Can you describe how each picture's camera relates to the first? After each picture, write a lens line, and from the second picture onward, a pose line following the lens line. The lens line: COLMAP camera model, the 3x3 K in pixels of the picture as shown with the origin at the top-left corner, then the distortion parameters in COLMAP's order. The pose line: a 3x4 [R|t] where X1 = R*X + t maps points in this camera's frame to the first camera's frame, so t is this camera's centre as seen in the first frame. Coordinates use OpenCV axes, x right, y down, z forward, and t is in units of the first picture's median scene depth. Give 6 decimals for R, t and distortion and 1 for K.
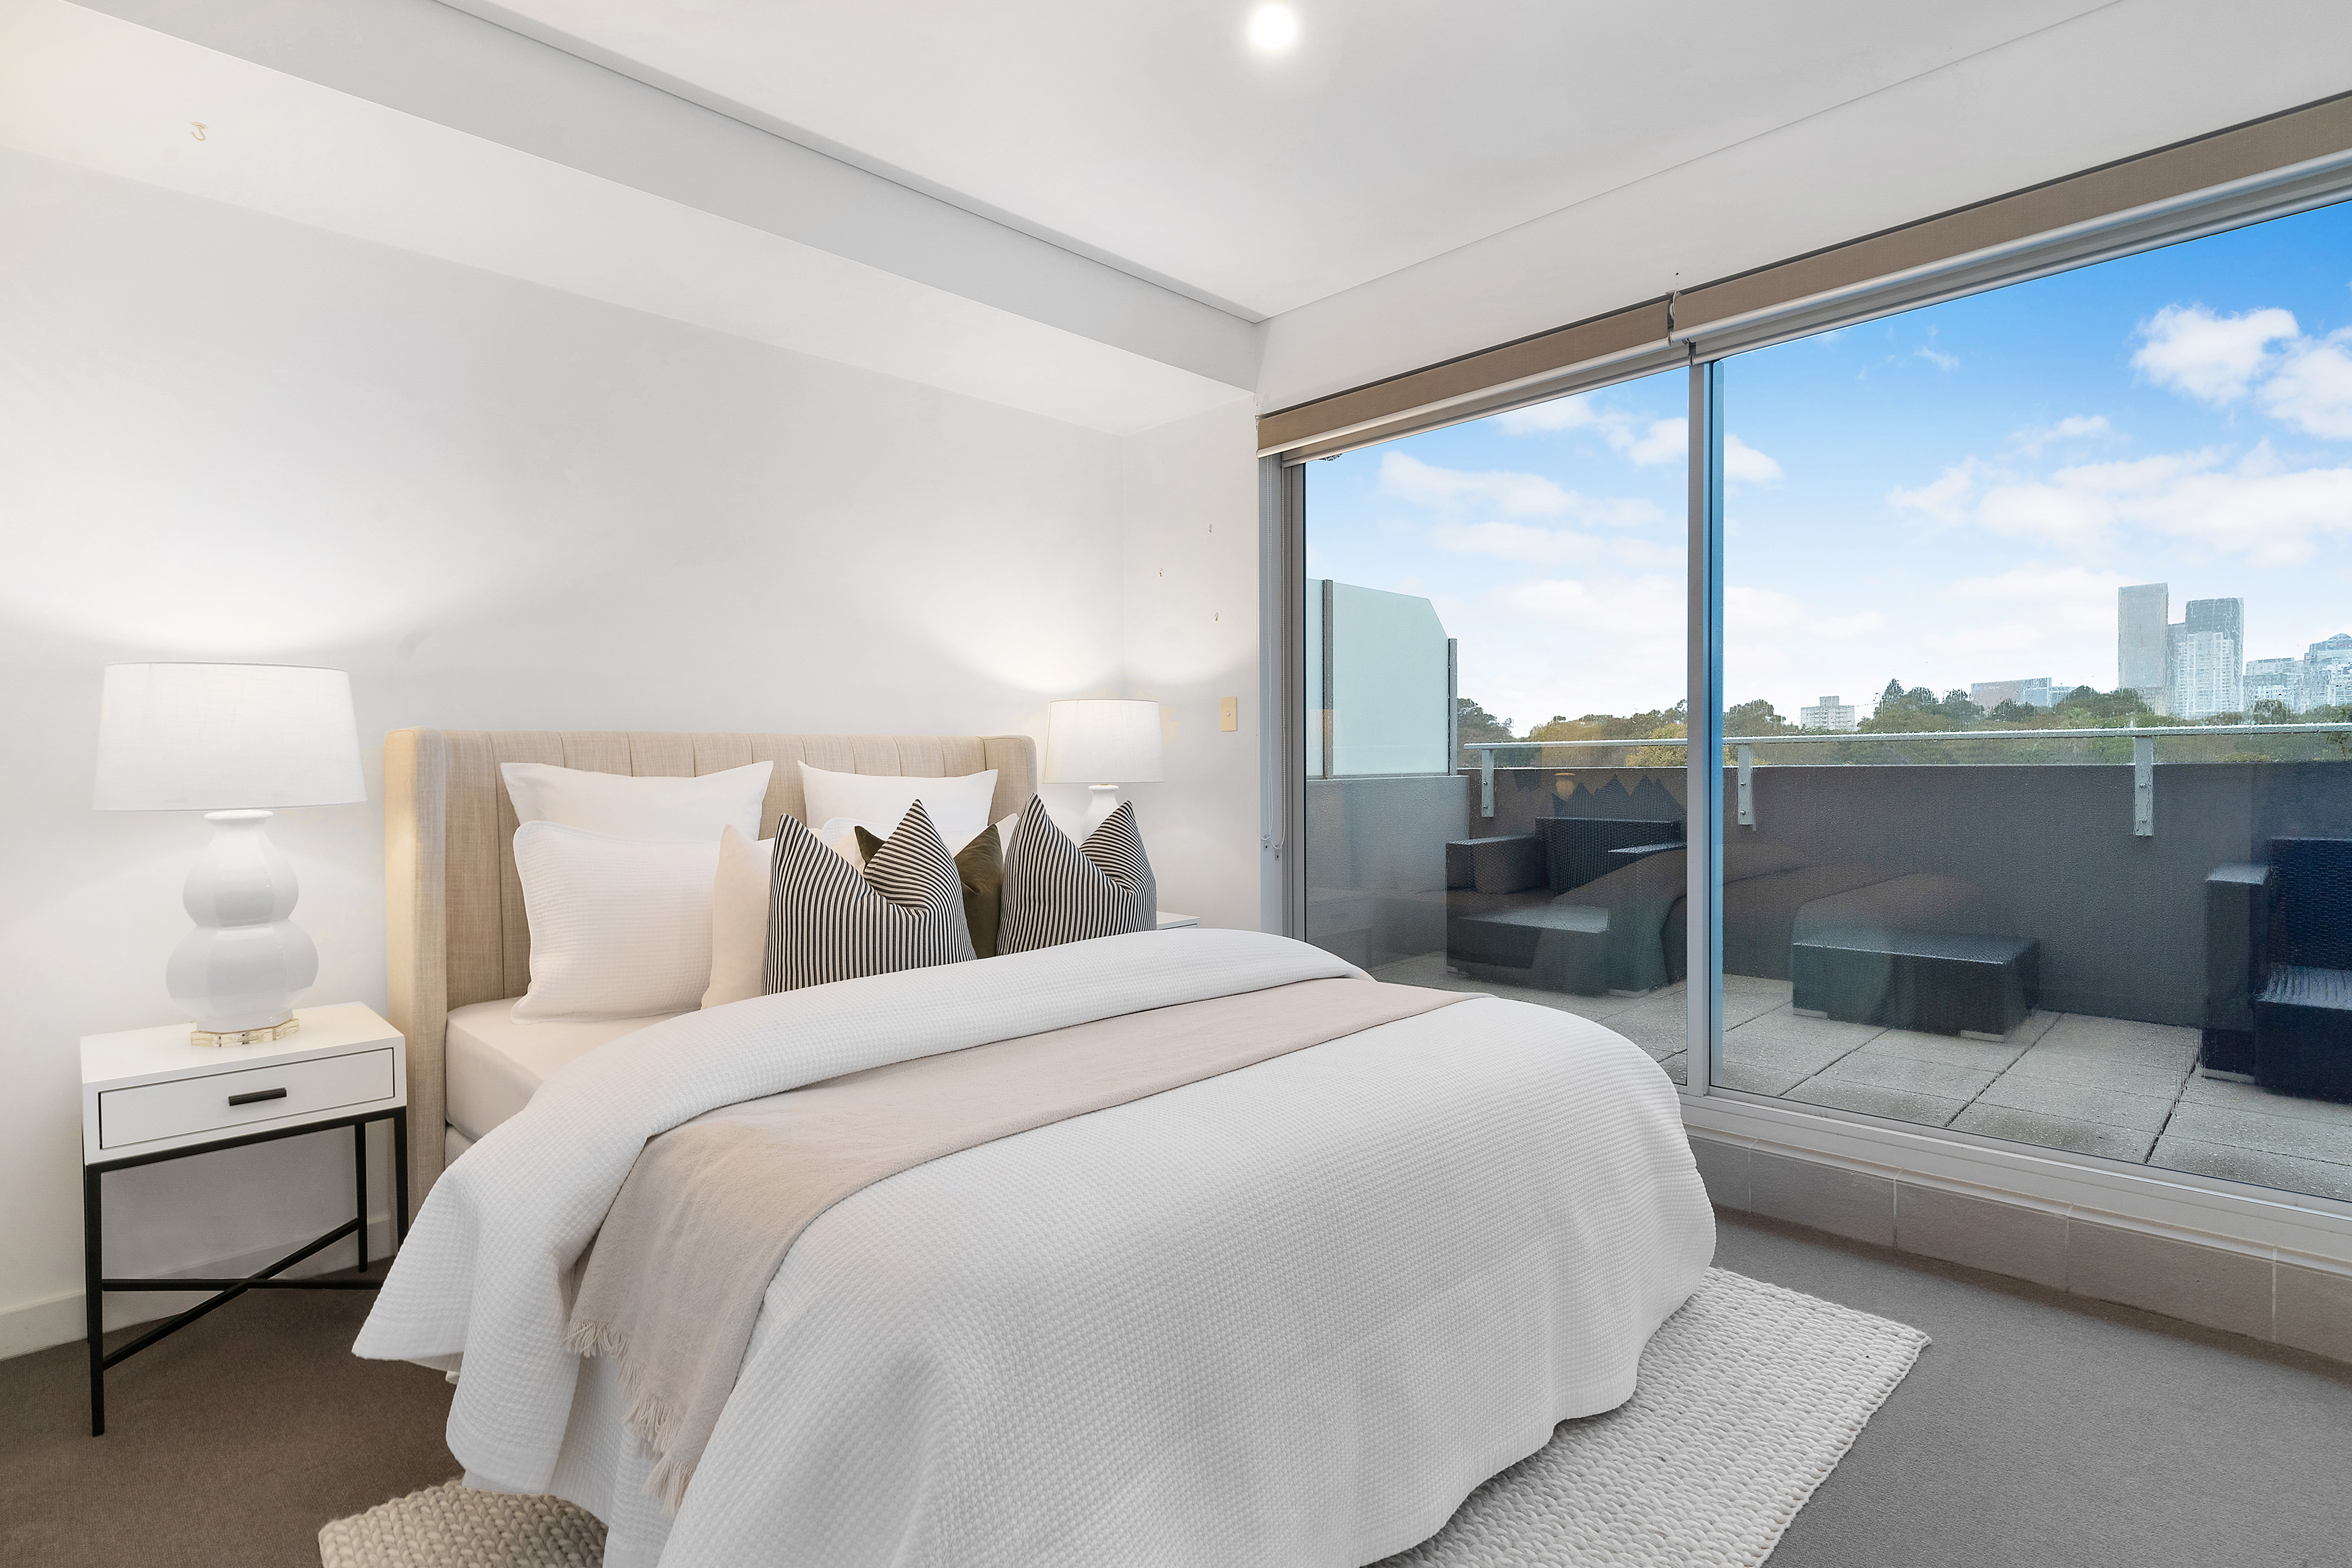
lens RADIAL K [[1150.6, 0, 1177.0], [0, 1150.6, 772.1], [0, 0, 1]] dist [-0.003988, 0.000079]
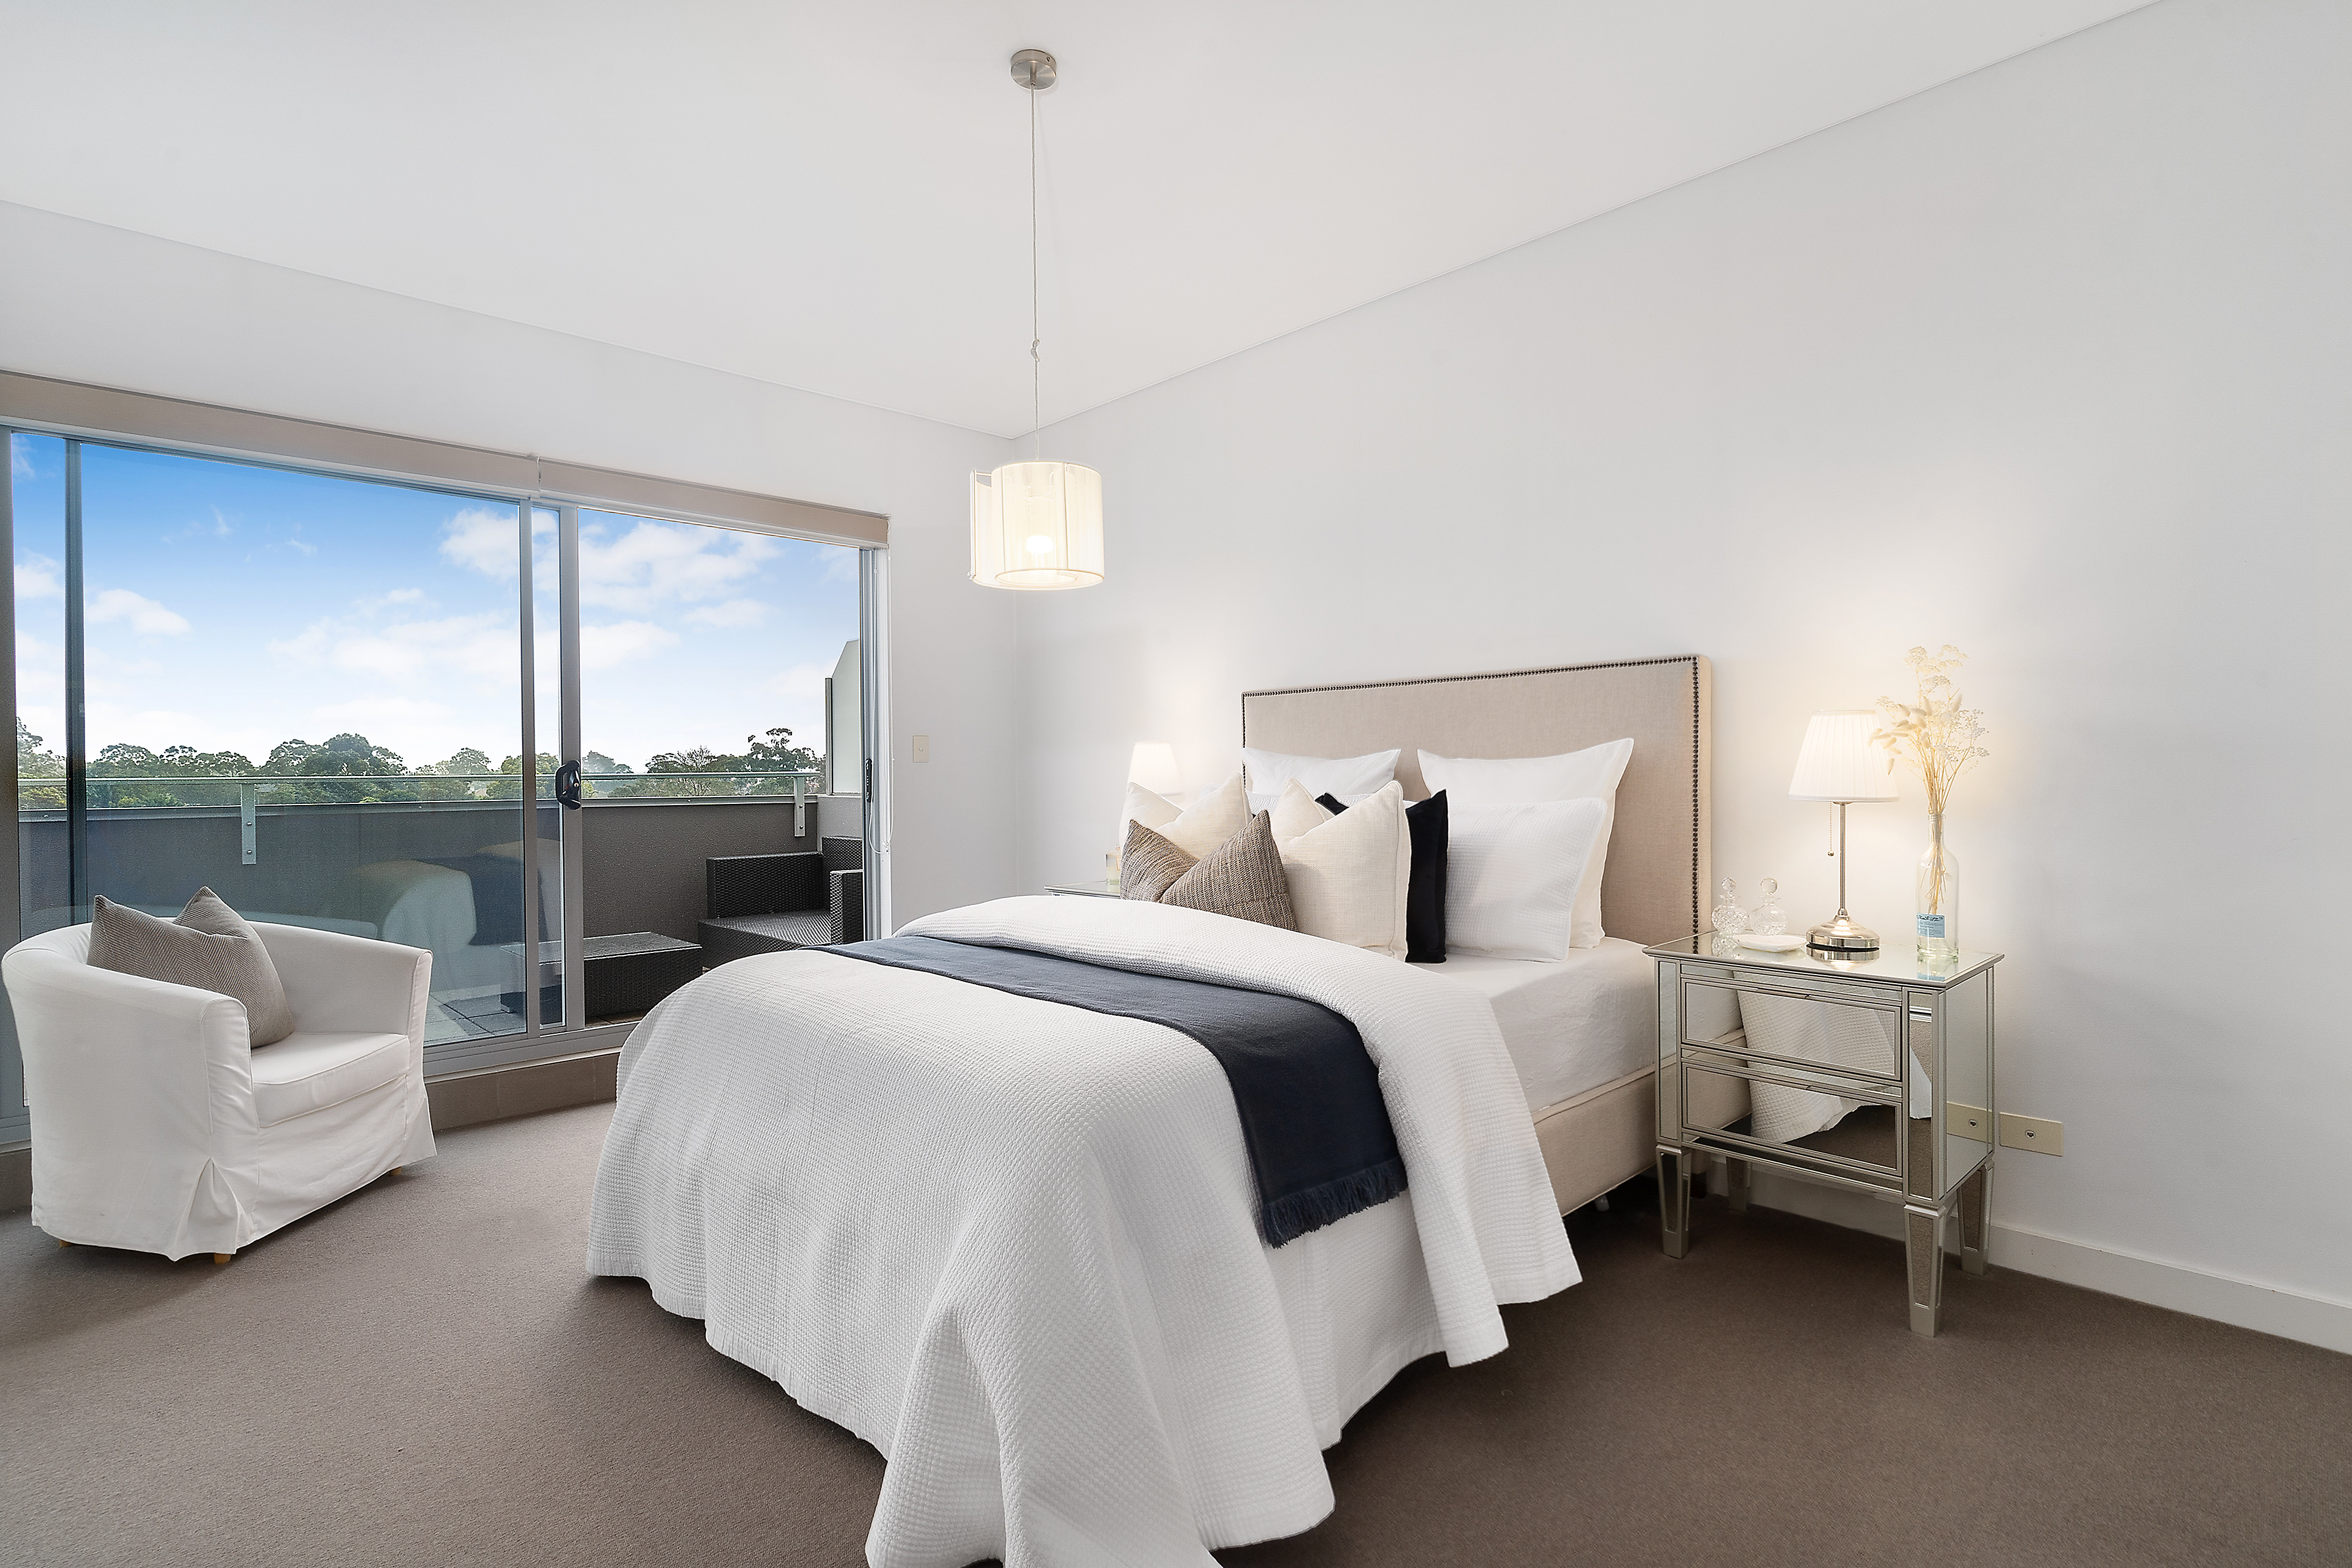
lens RADIAL K [[1150.6, 0, 1174.0], [0, 1150.6, 784.0], [0, 0, 1]] dist [-0.003988, 0.000079]
pose [[0.999936, 0.004811, -0.010237, 1.735520], [-0.005023, 0.999771, -0.020807, -0.049765], [0.010135, 0.020857, 0.999731, -0.373014]]
